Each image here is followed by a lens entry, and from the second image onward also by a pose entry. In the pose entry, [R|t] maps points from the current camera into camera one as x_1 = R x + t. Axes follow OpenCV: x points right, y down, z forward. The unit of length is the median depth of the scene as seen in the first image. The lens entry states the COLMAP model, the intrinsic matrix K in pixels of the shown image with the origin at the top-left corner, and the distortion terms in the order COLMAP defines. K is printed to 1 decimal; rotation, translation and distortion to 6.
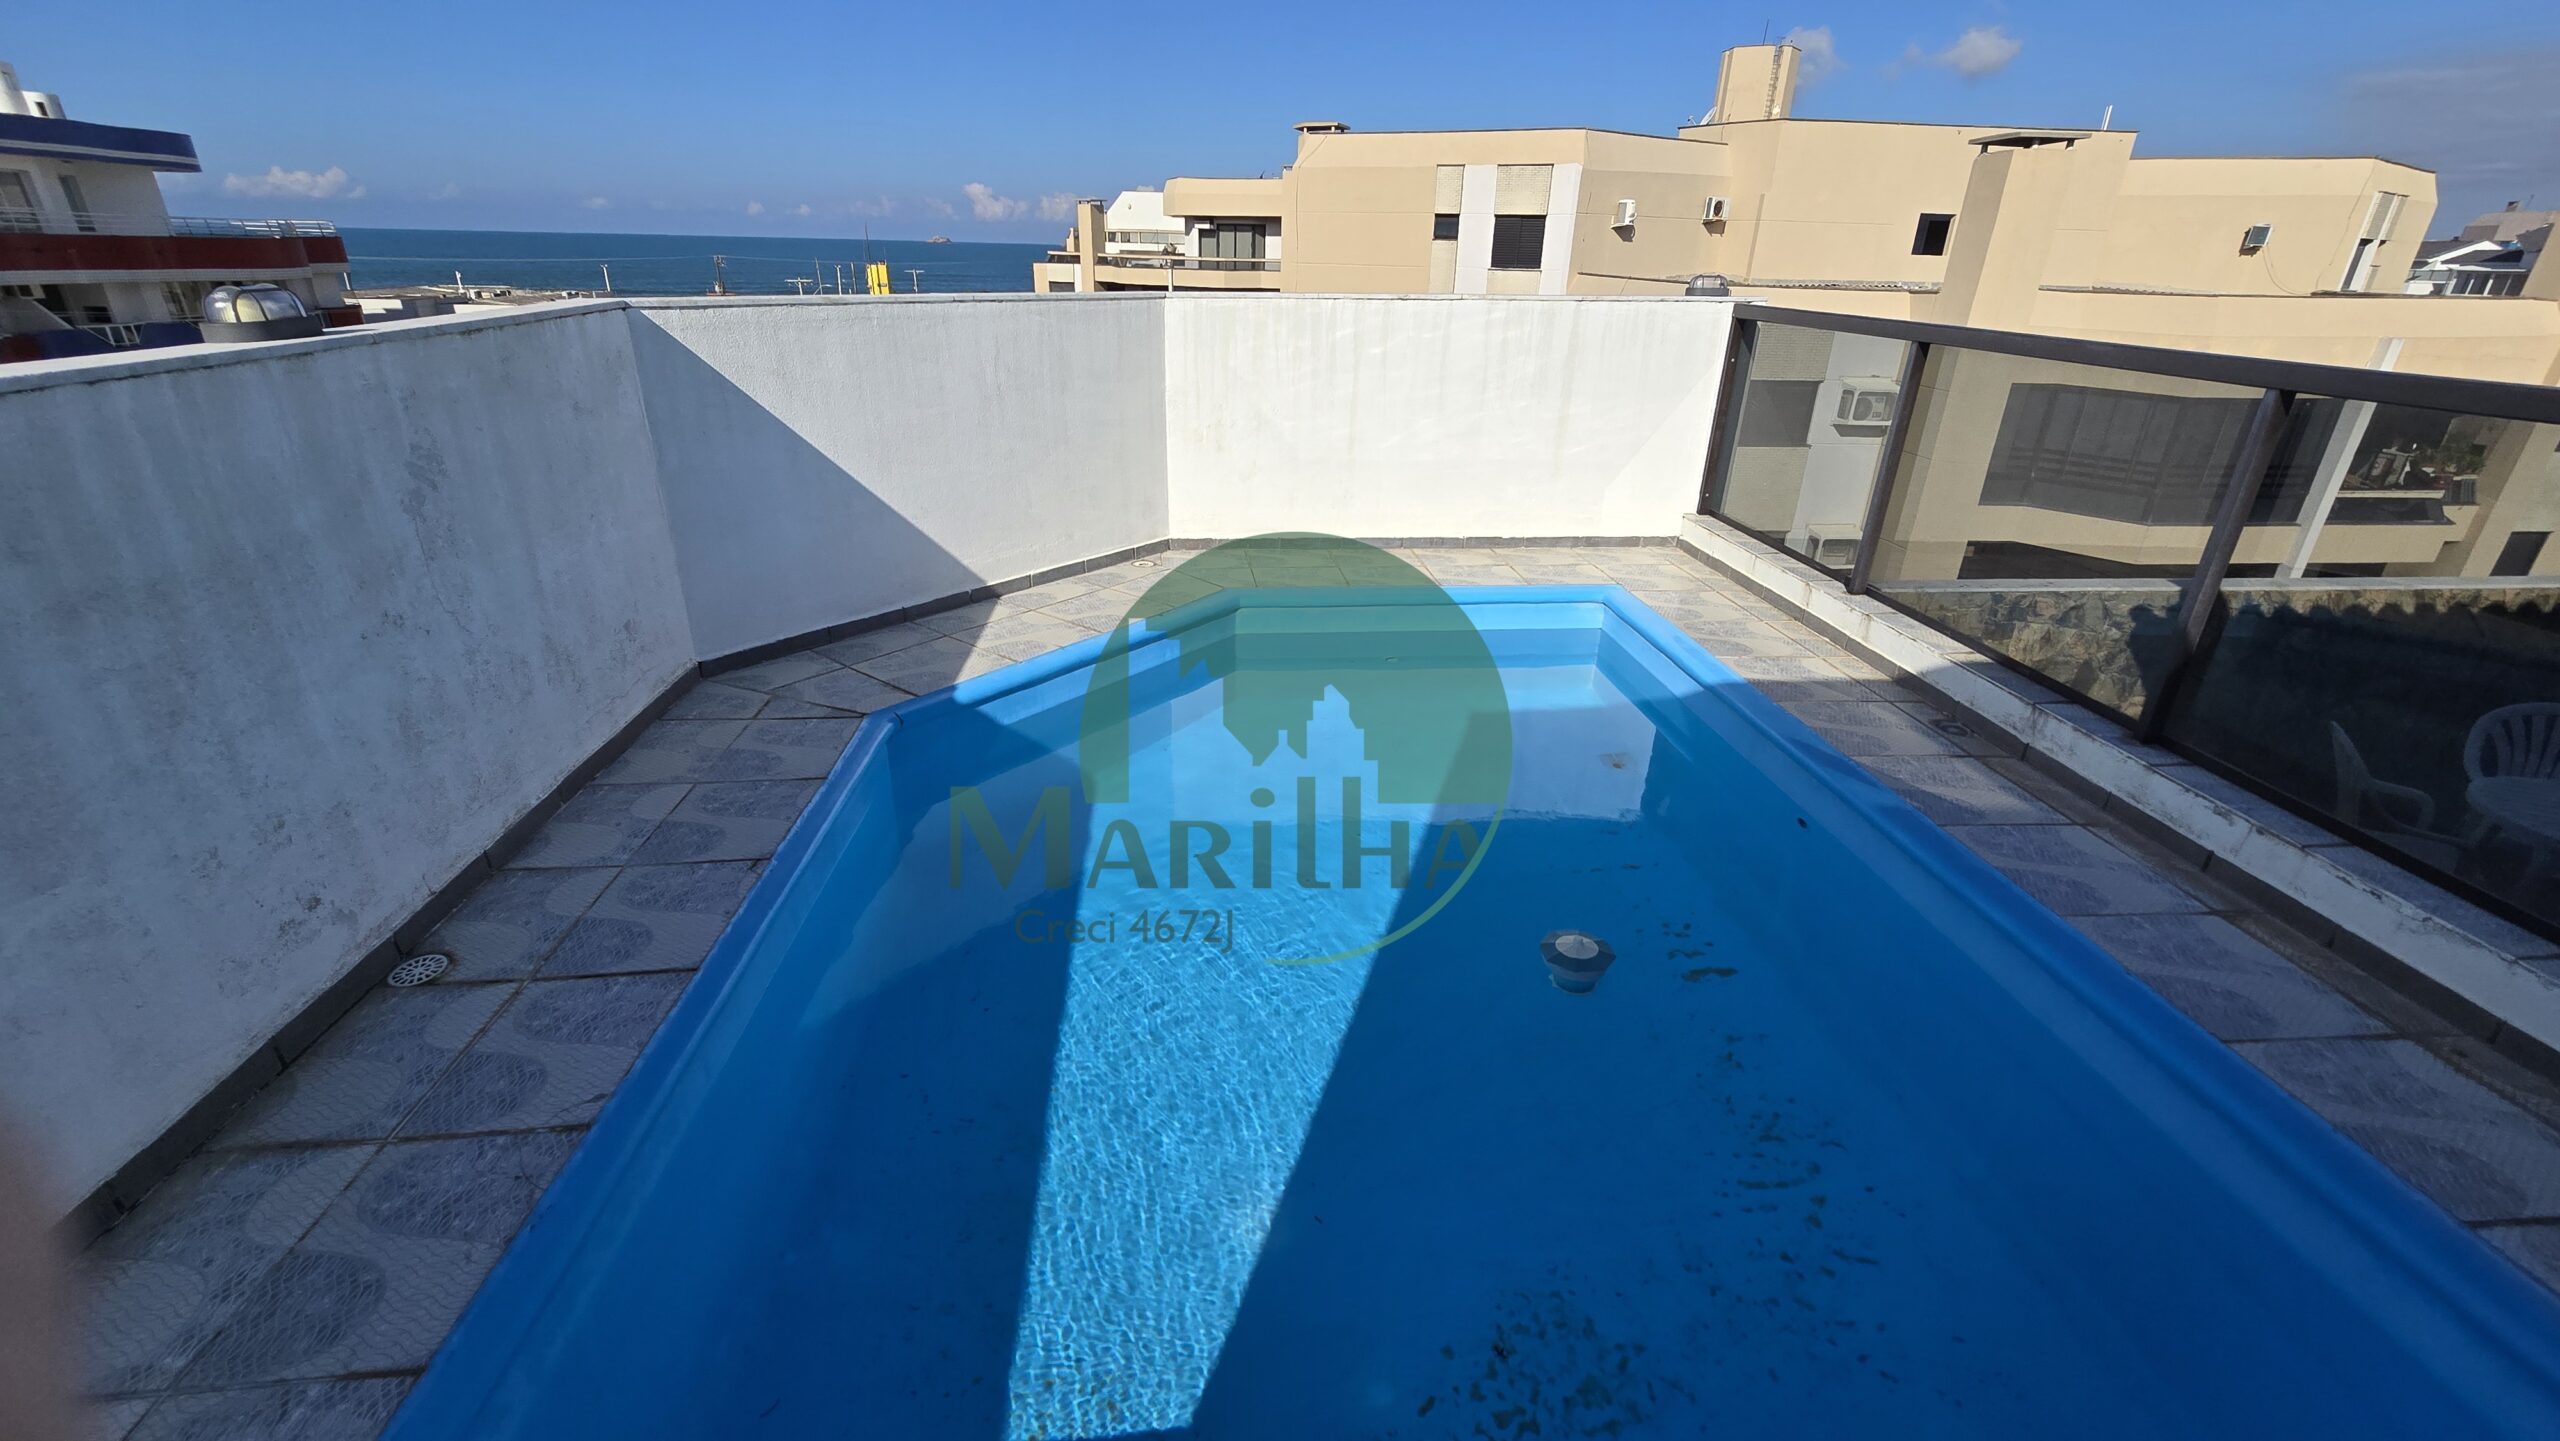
lens RADIAL K [[1050.1, 0, 1275.4], [0, 1050.1, 703.0], [0, 0, 1]] dist [-0.000494, -0.000063]
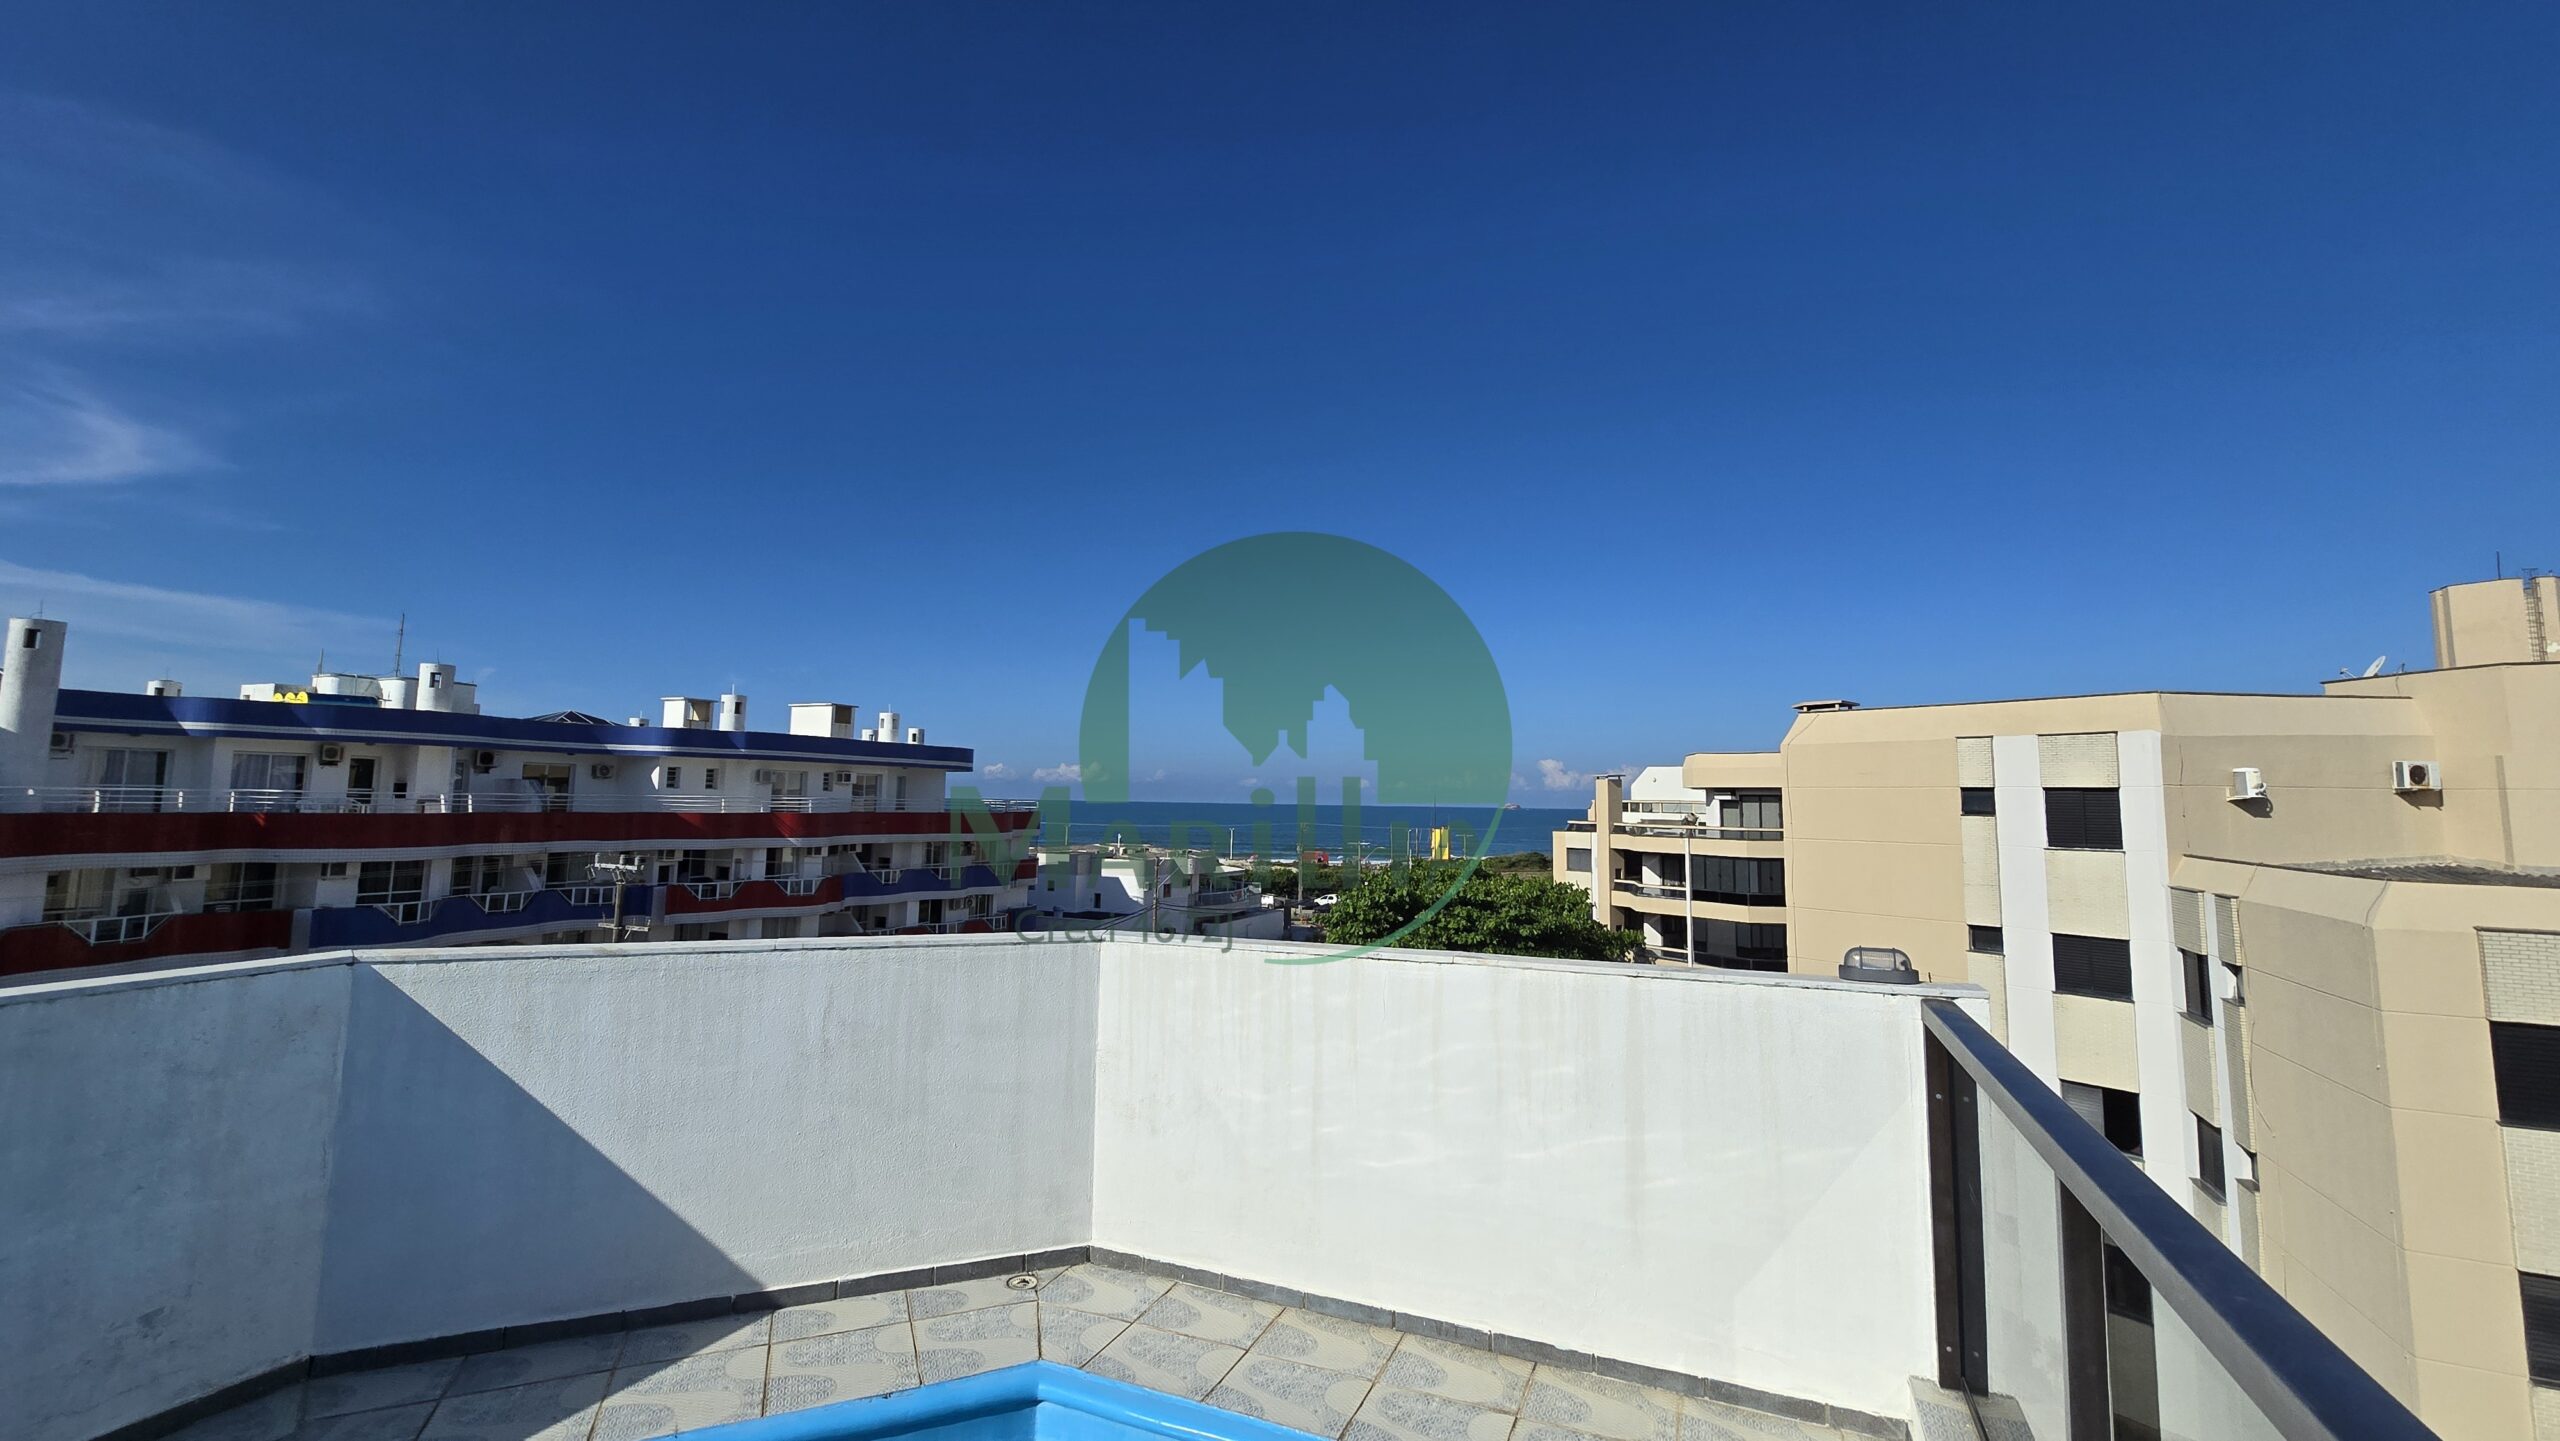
lens RADIAL K [[1050.1, 0, 1258.5], [0, 1050.1, 701.0], [0, 0, 1]] dist [-0.000494, -0.000063]
pose [[0.872581, -0.055974, -0.485252, 0.058032], [-0.190857, 0.875376, -0.444175, -0.027735], [0.449640, 0.480192, 0.753153, 0.044561]]
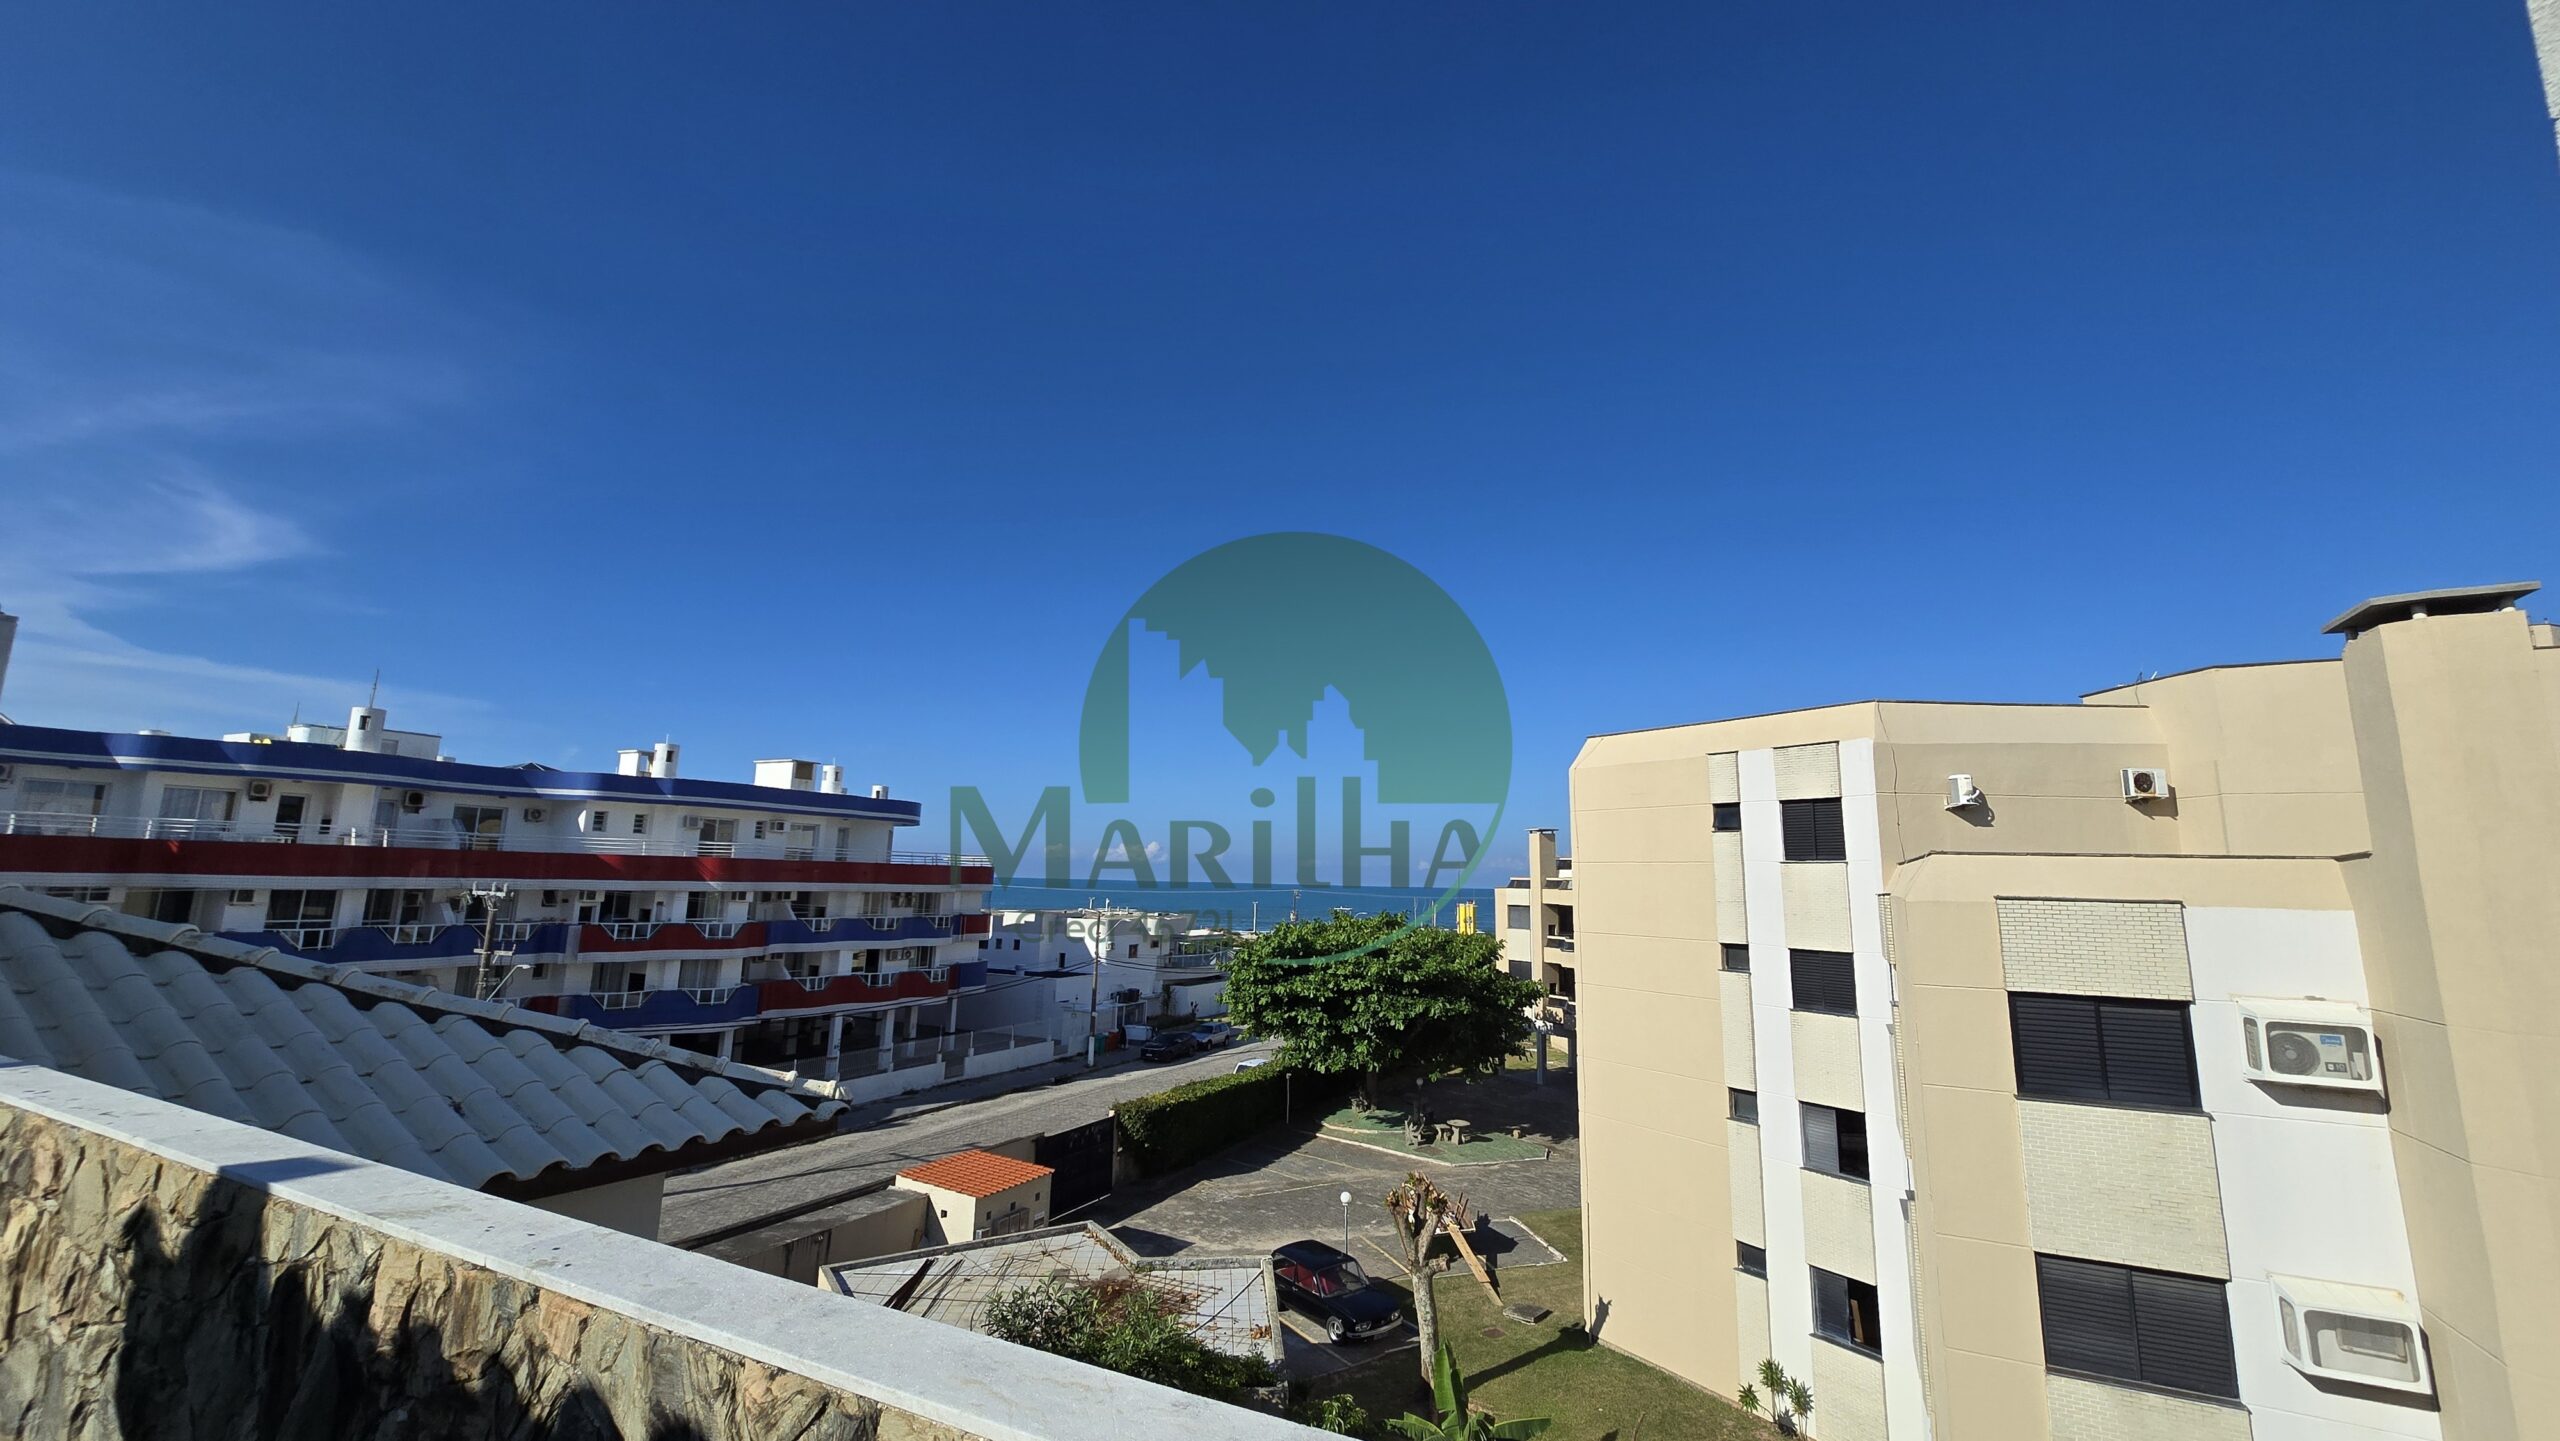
lens RADIAL K [[1050.1, 0, 1229.0], [0, 1050.1, 710.5], [0, 0, 1]] dist [-0.000494, -0.000063]
pose [[0.843794, -0.086680, -0.529621, 0.226704], [-0.217408, 0.847055, -0.485007, -0.023978], [0.490658, 0.524390, 0.695895, 0.138354]]
